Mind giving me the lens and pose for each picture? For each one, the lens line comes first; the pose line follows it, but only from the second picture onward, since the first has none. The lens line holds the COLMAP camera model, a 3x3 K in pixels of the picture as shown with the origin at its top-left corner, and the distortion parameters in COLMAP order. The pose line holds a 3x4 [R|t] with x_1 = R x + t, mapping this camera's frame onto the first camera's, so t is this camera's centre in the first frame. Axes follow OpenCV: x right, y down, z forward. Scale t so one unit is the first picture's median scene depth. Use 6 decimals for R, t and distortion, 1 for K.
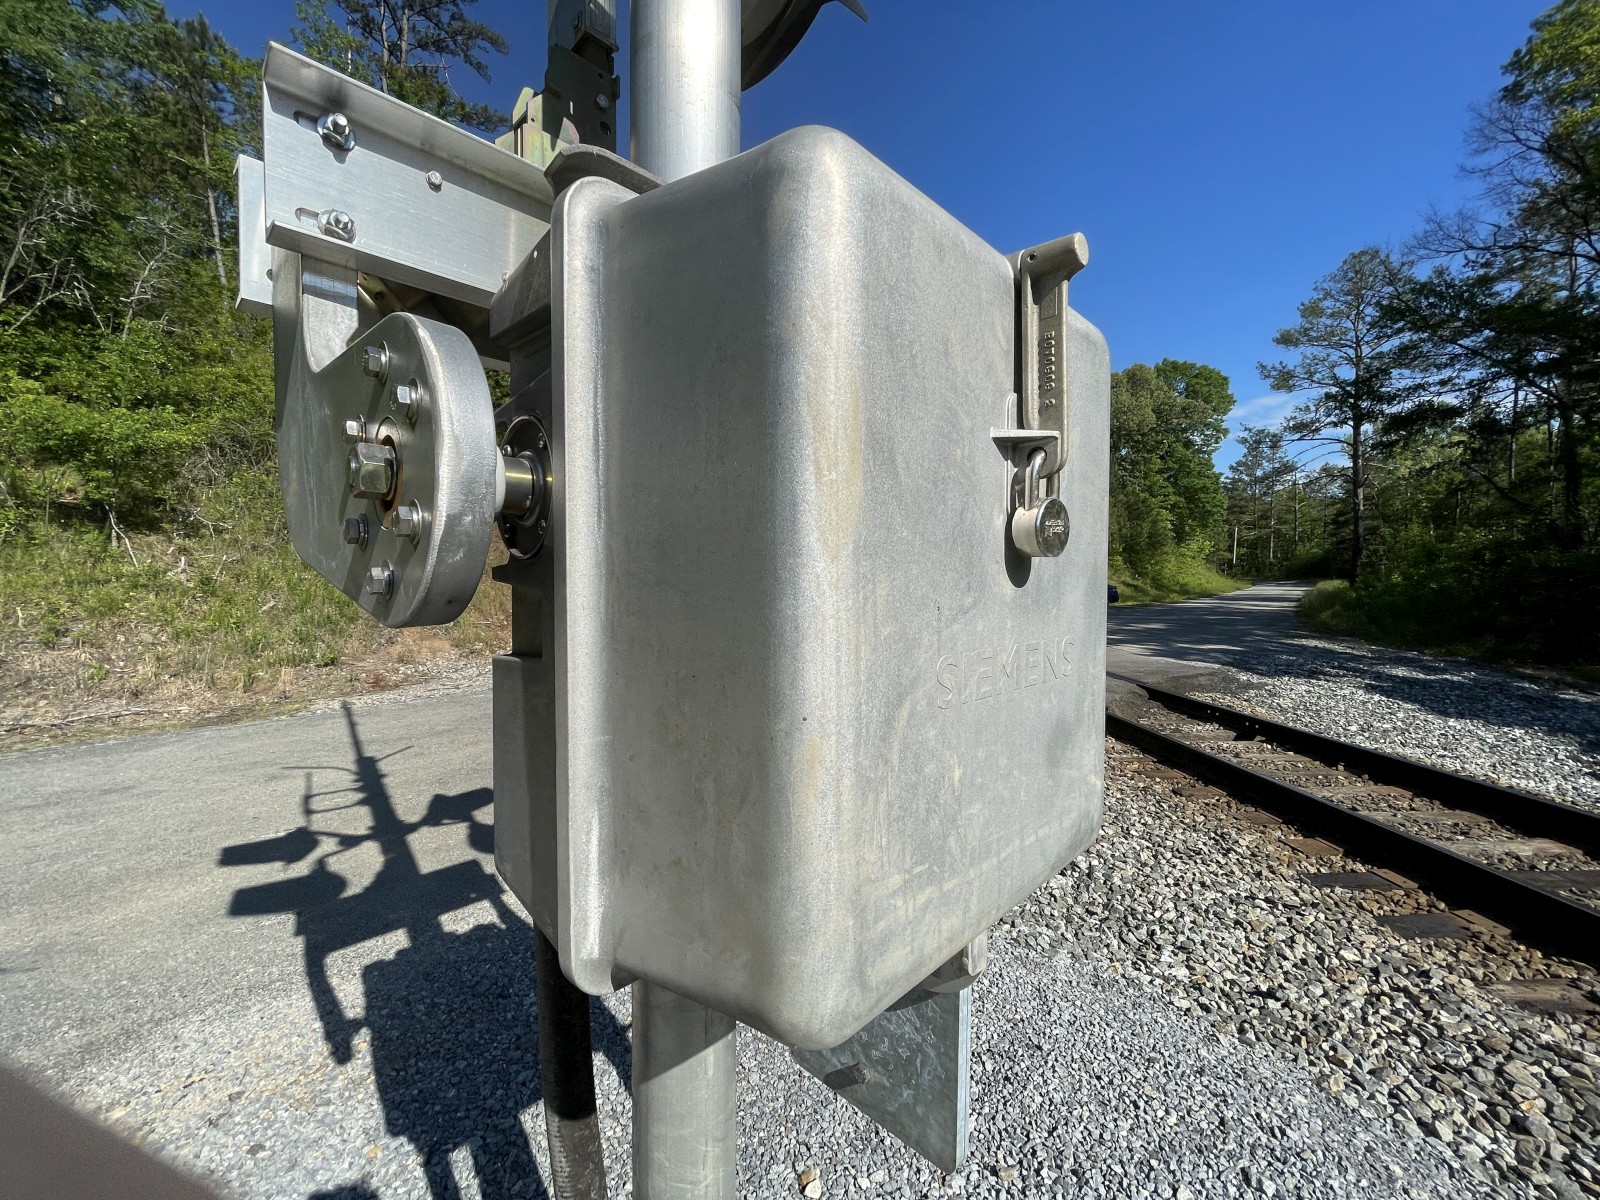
lens RADIAL K [[644.7, 0, 803.9], [0, 644.7, 598.8], [0, 0, 1]] dist [-0.004036, 0.000238]
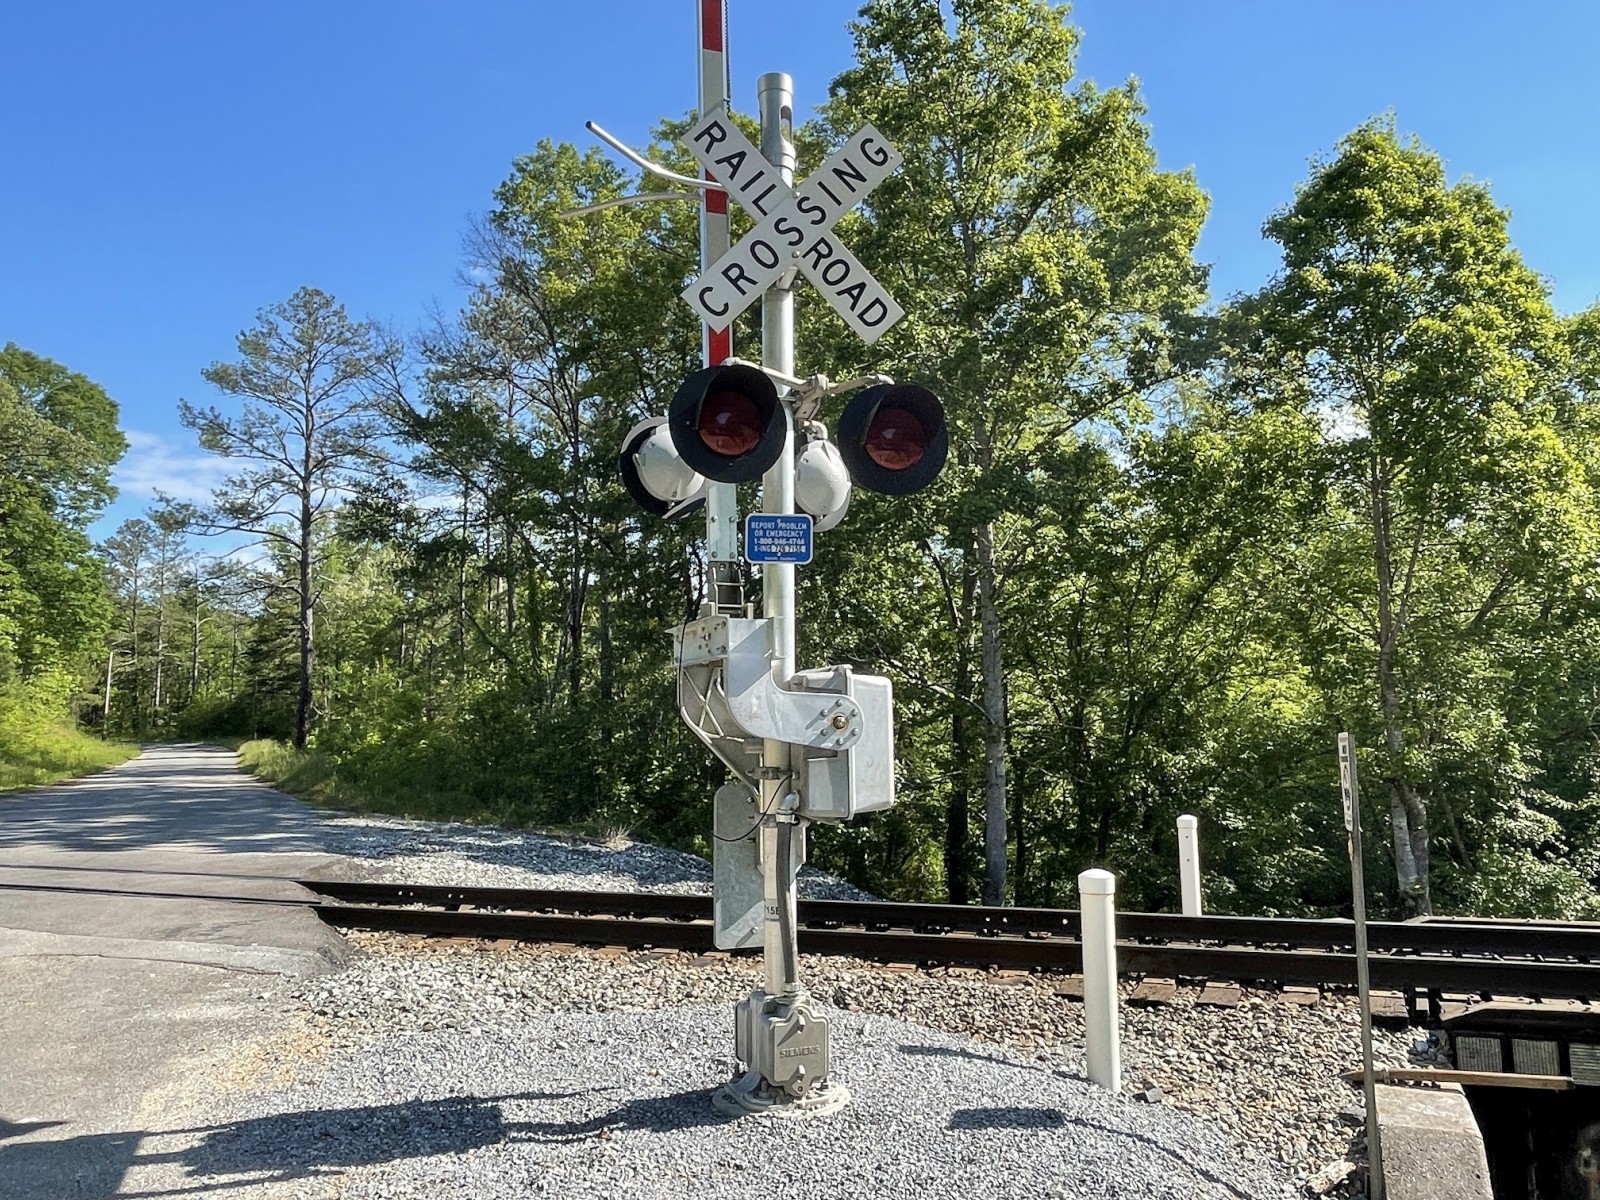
lens RADIAL K [[1185.8, 0, 806.7], [0, 1185.8, 601.2], [0, 0, 1]] dist [-0.000003, -0.006559]
pose [[0.410588, 0.093144, 0.907051, -0.067430], [0.041958, 0.991785, -0.120838, -0.000016], [-0.910855, 0.087673, 0.403307, -0.019722]]
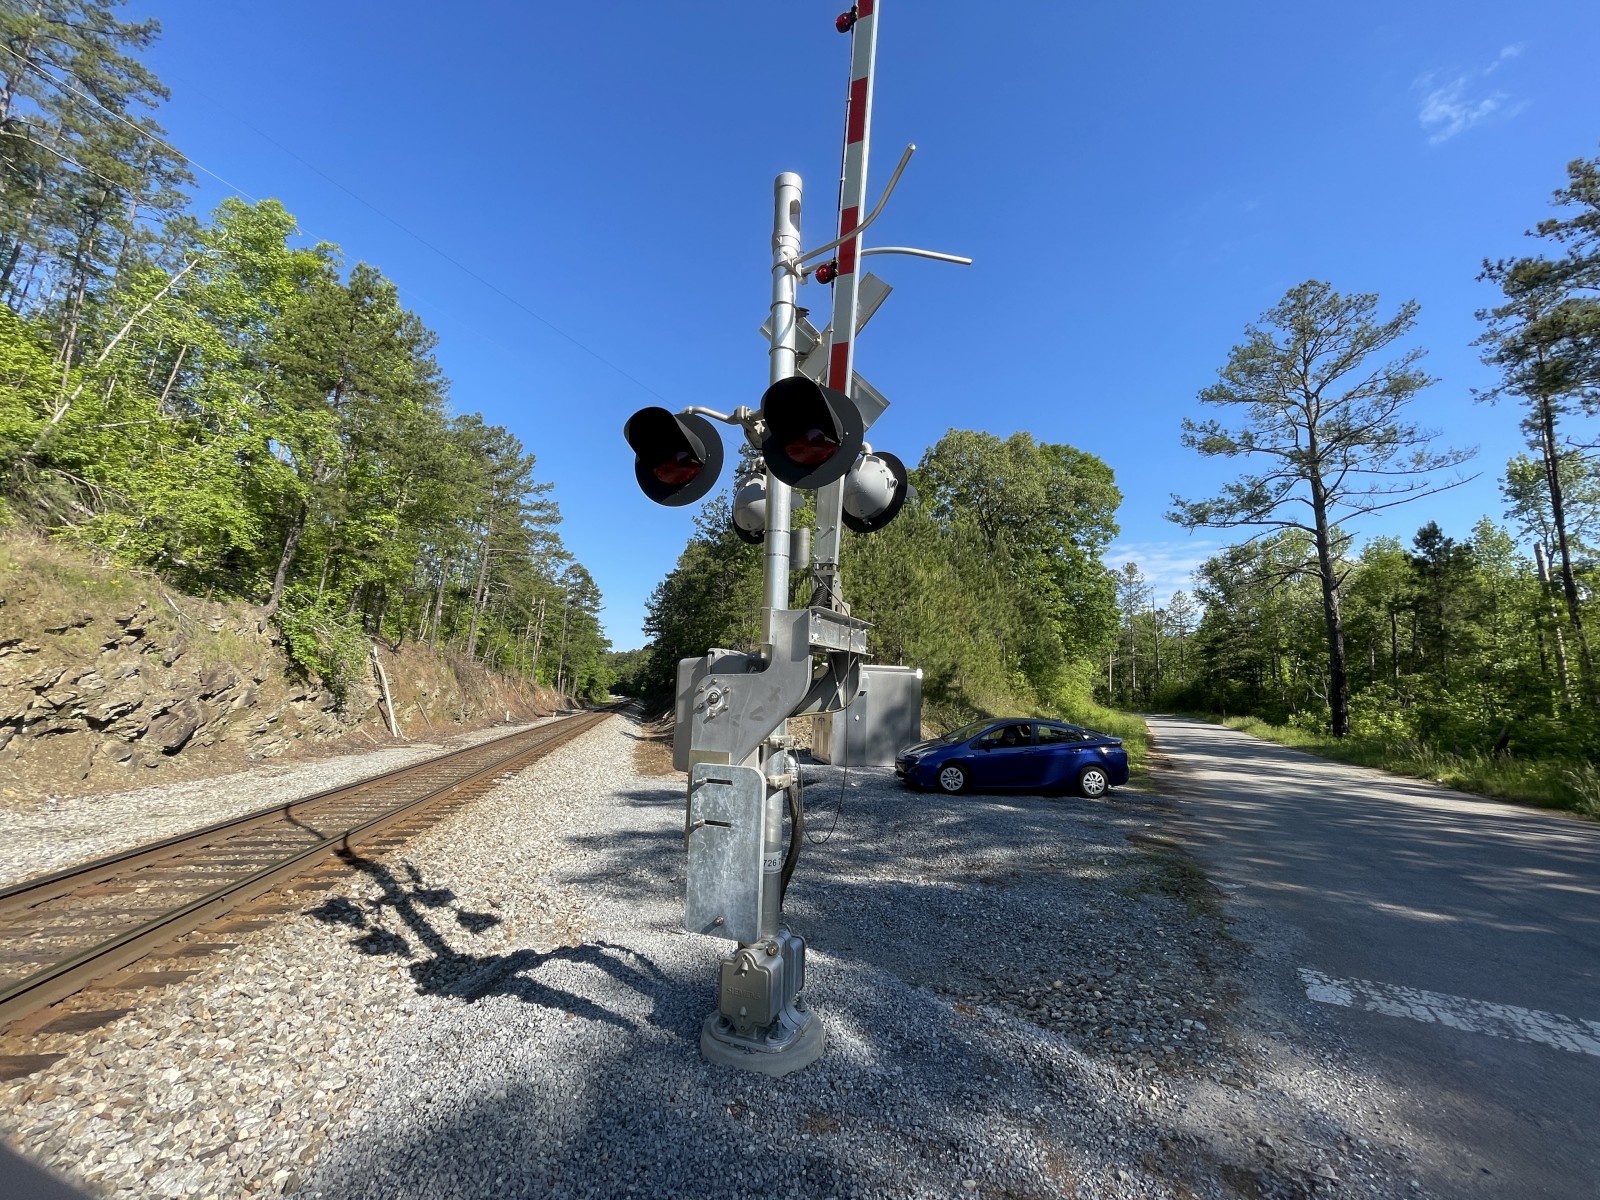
lens RADIAL K [[644.7, 0, 803.9], [0, 644.7, 598.8], [0, 0, 1]] dist [-0.004036, 0.000238]
pose [[0.976509, 0.070092, 0.203756, 0.104371], [-0.033276, 0.983325, -0.178788, -0.011742], [-0.212890, 0.167808, 0.962558, 0.308375]]
